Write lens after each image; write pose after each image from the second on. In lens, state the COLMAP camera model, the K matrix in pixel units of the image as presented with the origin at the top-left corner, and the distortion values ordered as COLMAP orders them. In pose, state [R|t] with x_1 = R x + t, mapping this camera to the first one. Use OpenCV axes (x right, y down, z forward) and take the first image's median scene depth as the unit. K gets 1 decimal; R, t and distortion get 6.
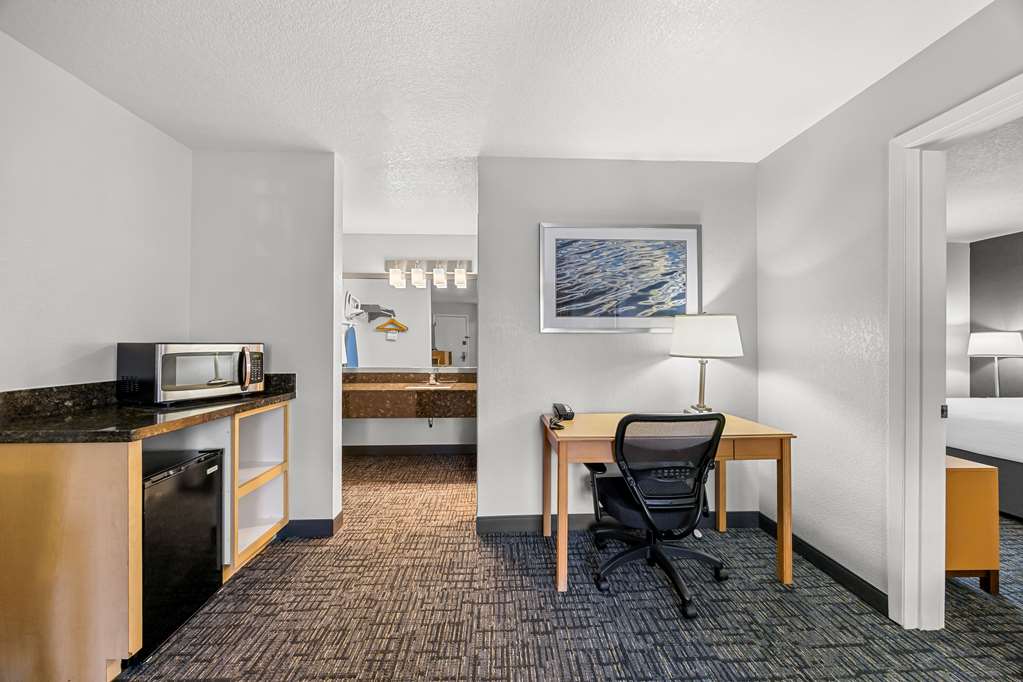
lens RADIAL K [[383.7, 0, 511.5], [0, 383.7, 341.0], [0, 0, 1]] dist [-0.000366, 0.000162]
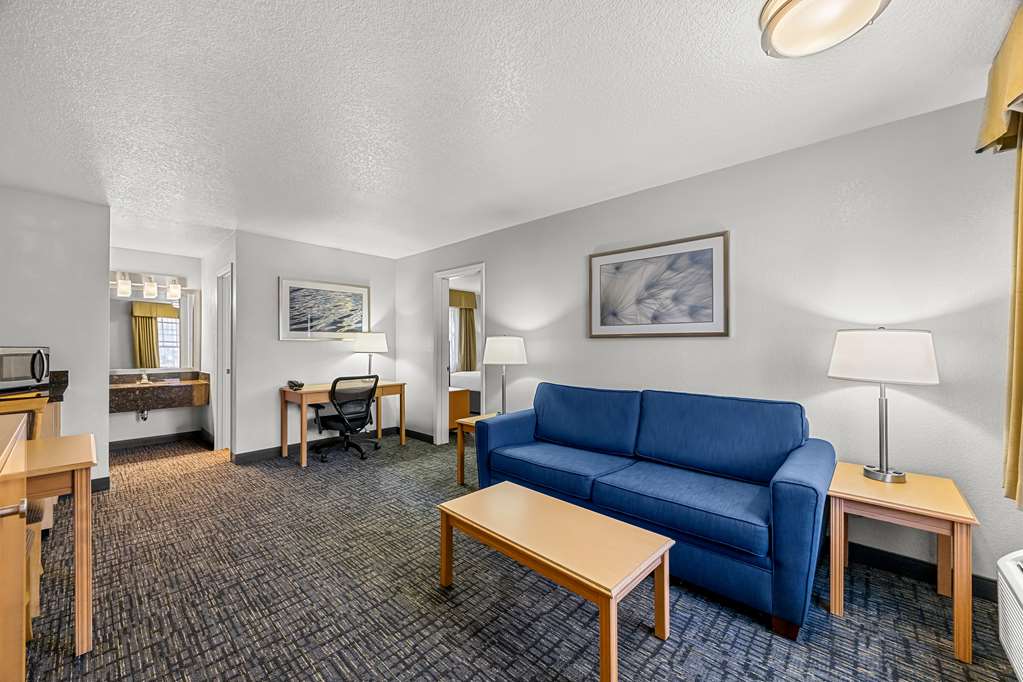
lens RADIAL K [[388.4, 0, 513.6], [0, 388.4, 343.3], [0, 0, 1]] dist [-0.000149, -0.000163]
pose [[0.693305, 0.003307, 0.720637, -0.452629], [0.001527, 0.999980, -0.006058, 0.003605], [-0.720643, 0.005300, 0.693287, -0.961052]]
